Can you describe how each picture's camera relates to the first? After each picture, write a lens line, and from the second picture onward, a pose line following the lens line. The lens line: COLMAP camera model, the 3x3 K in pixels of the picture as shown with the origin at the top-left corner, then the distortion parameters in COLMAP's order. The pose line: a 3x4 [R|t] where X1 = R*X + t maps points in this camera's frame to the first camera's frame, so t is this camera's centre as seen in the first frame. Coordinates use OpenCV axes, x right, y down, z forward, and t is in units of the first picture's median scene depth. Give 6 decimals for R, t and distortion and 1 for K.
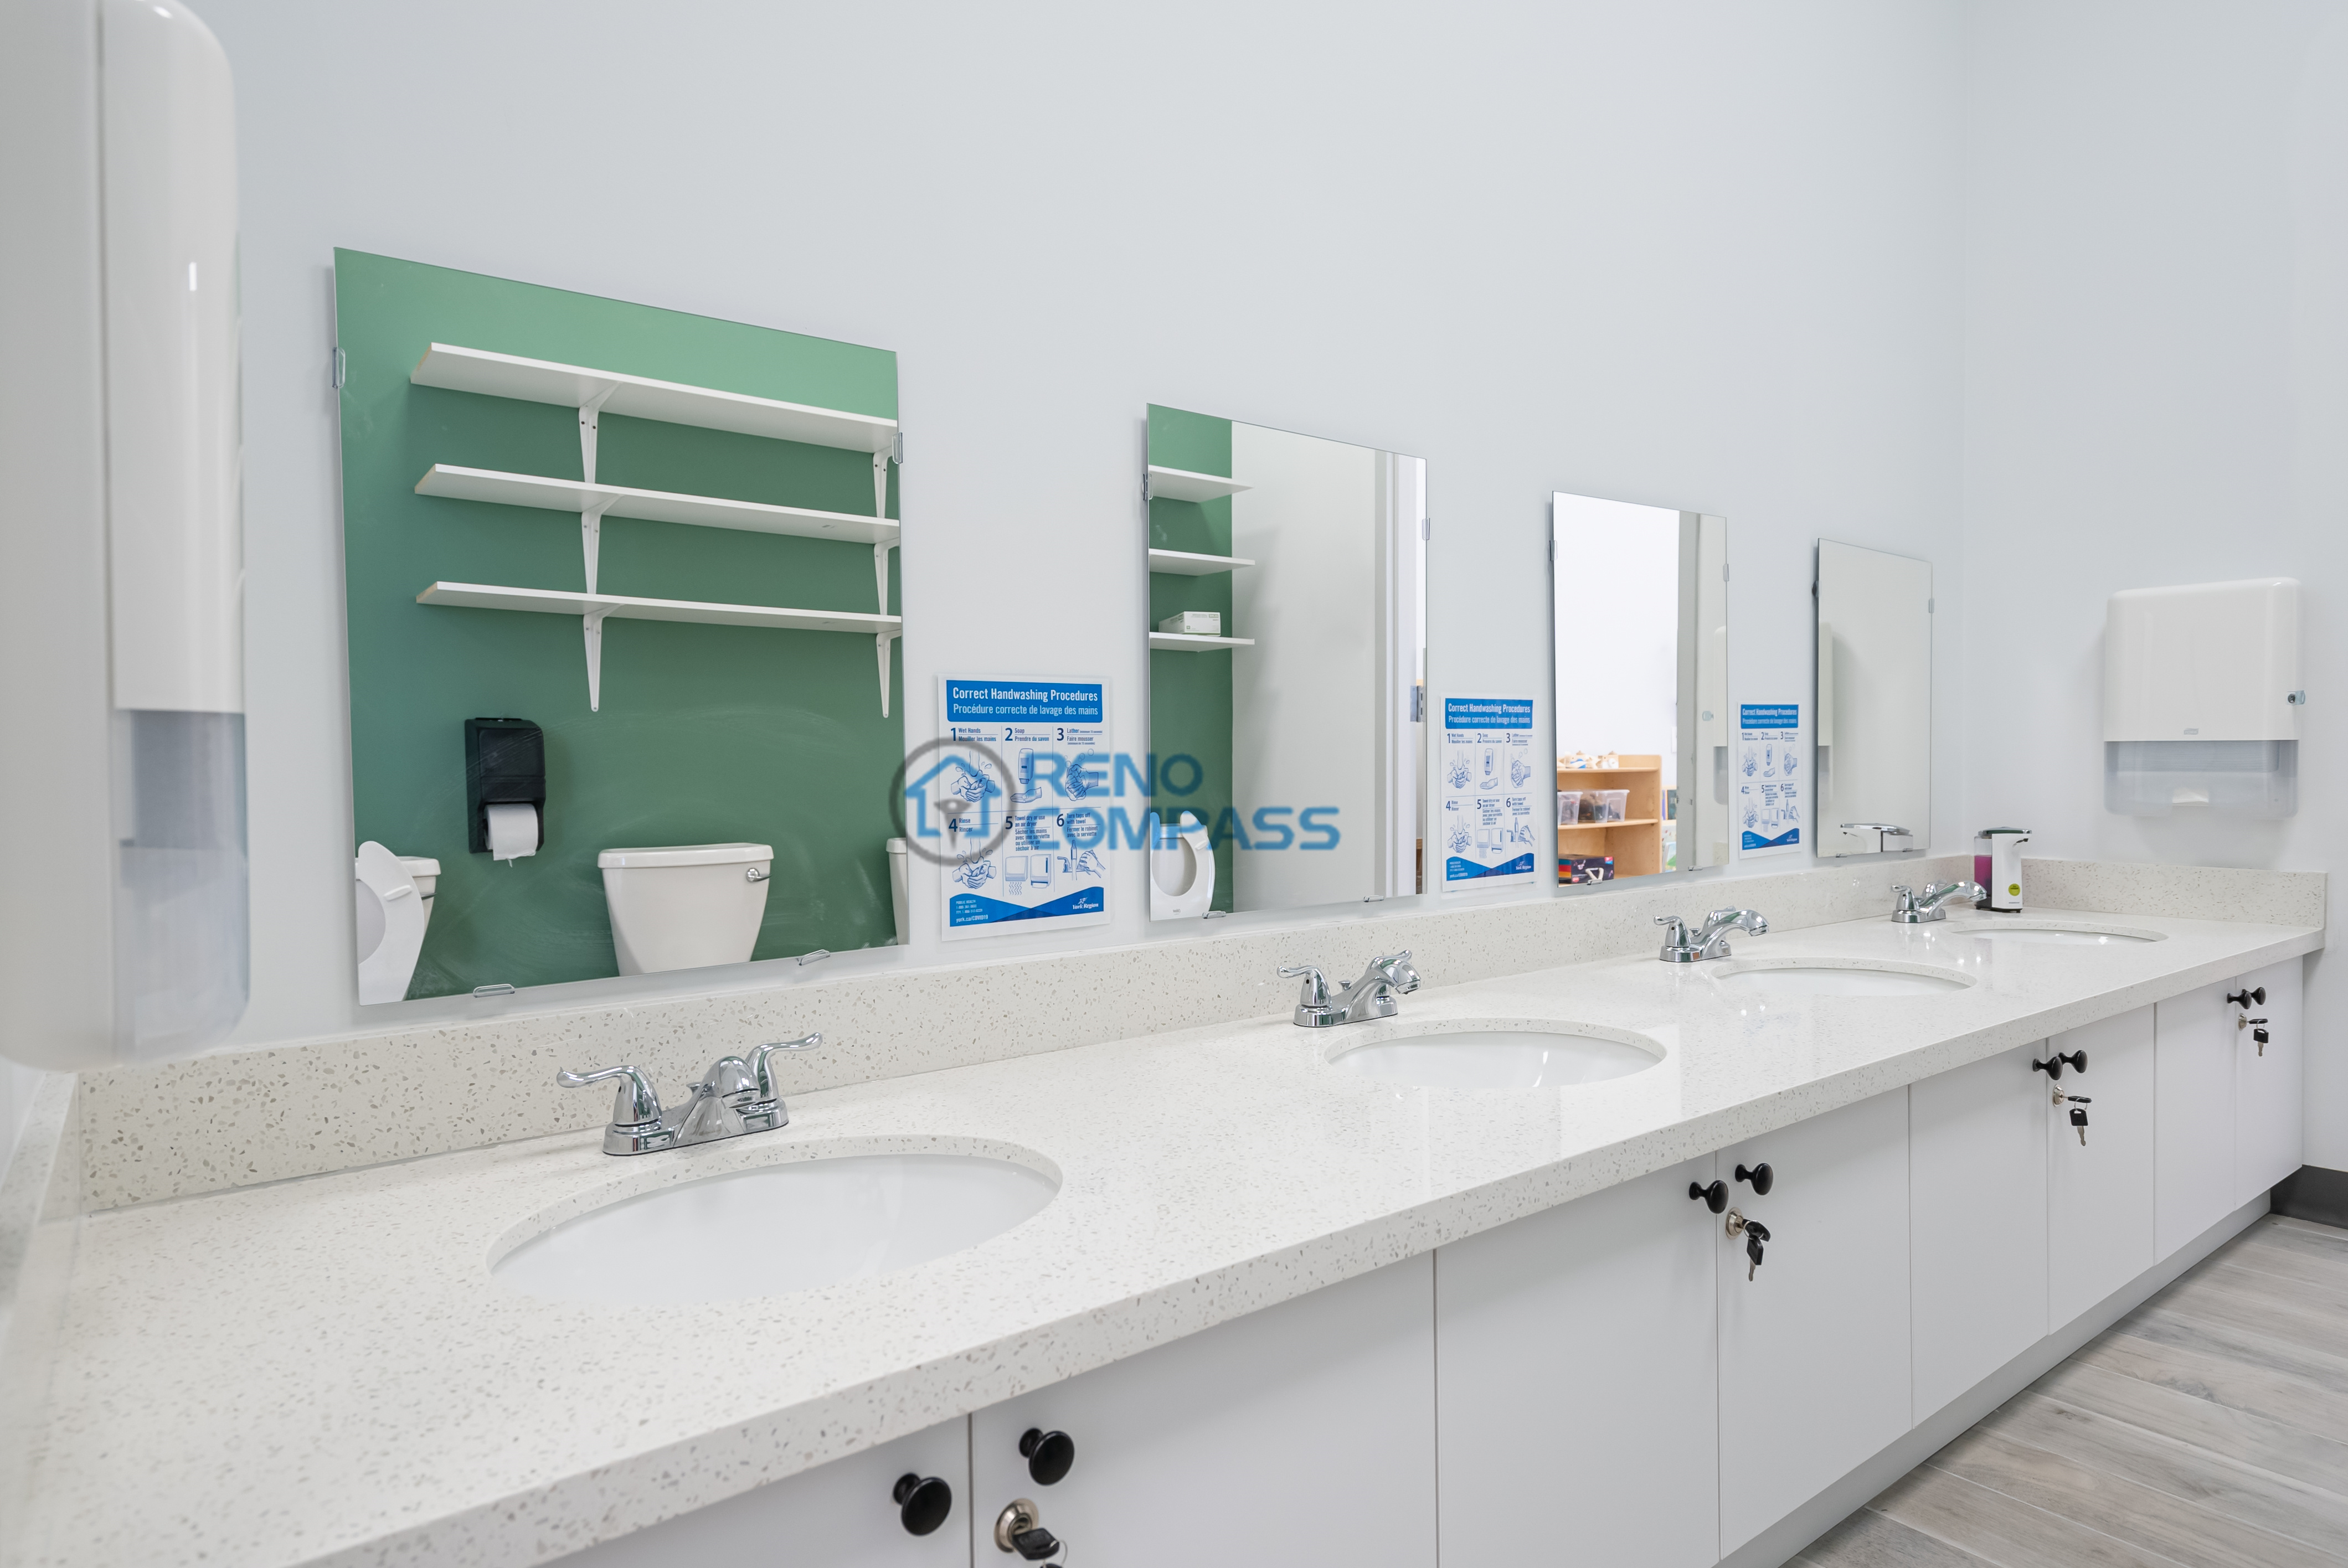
lens RADIAL K [[1325.6, 0, 1175.3], [0, 1325.6, 783.2], [0, 0, 1]] dist [0.005310, 0.002185]
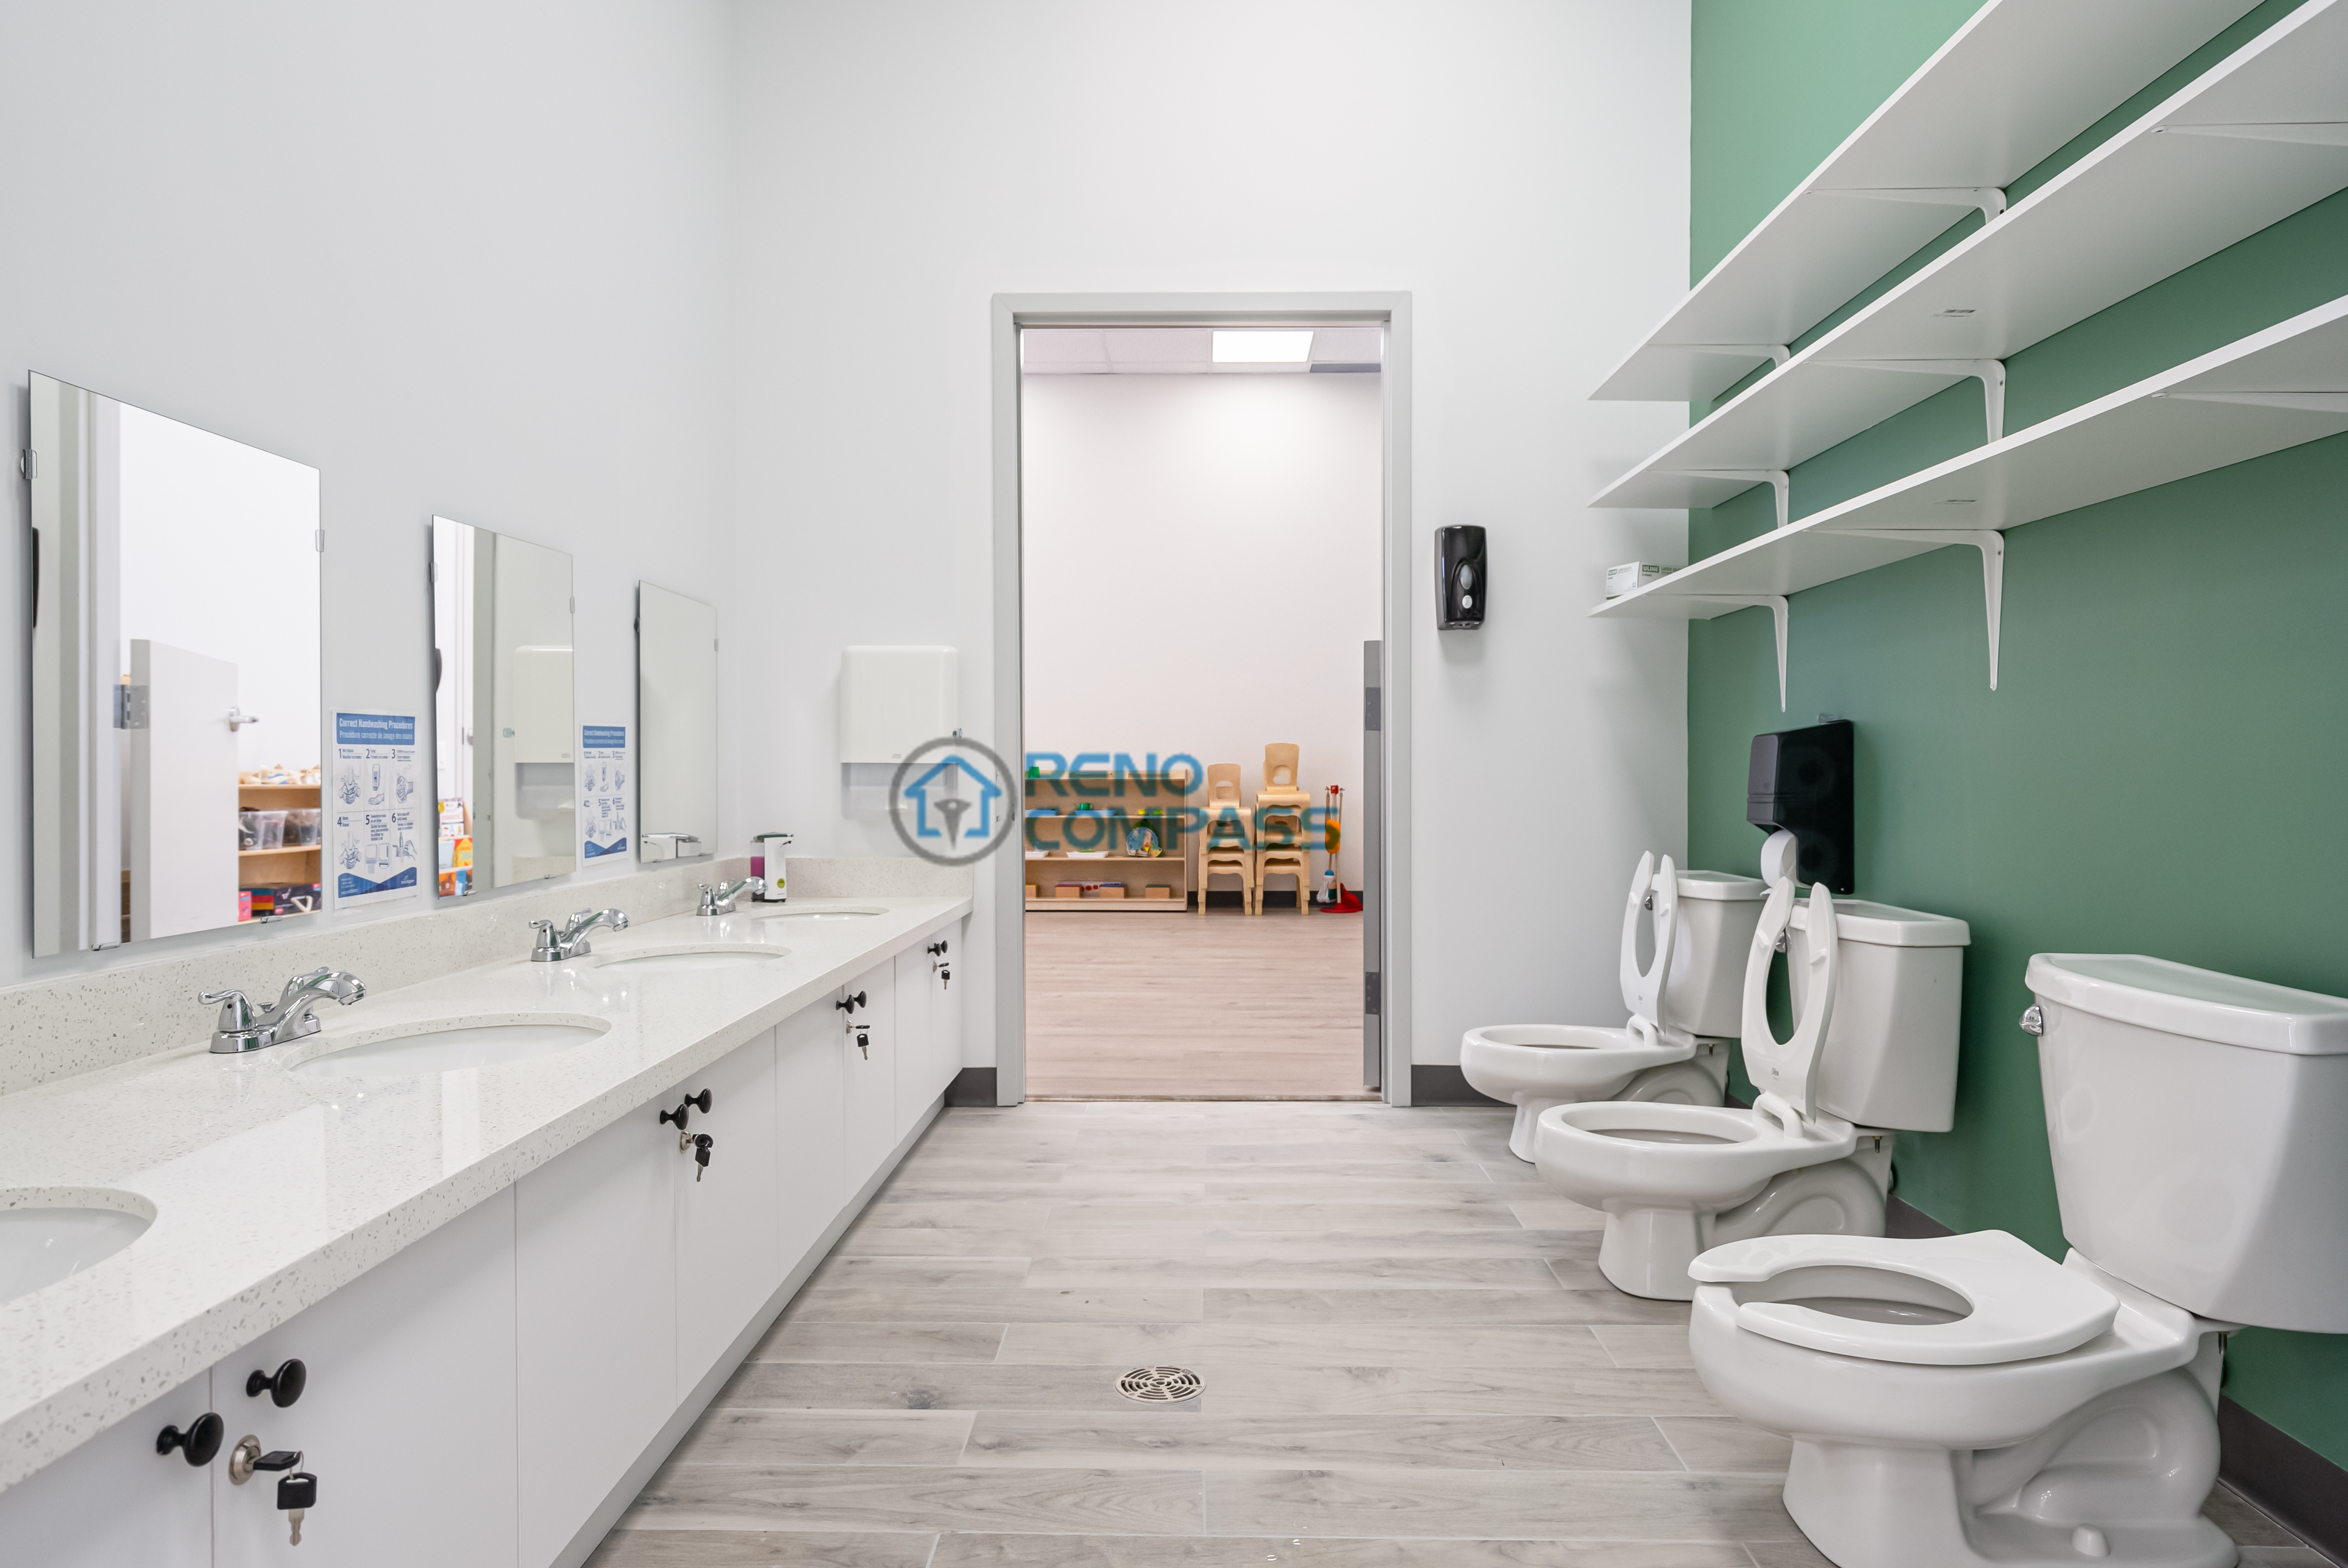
lens RADIAL K [[1325.6, 0, 1177.4], [0, 1325.6, 783.7], [0, 0, 1]] dist [0.005310, 0.002185]
pose [[0.632853, -0.000833, 0.774272, -0.163718], [0.010164, 0.999922, -0.007232, 0.002273], [-0.774205, 0.012446, 0.632812, -0.107684]]
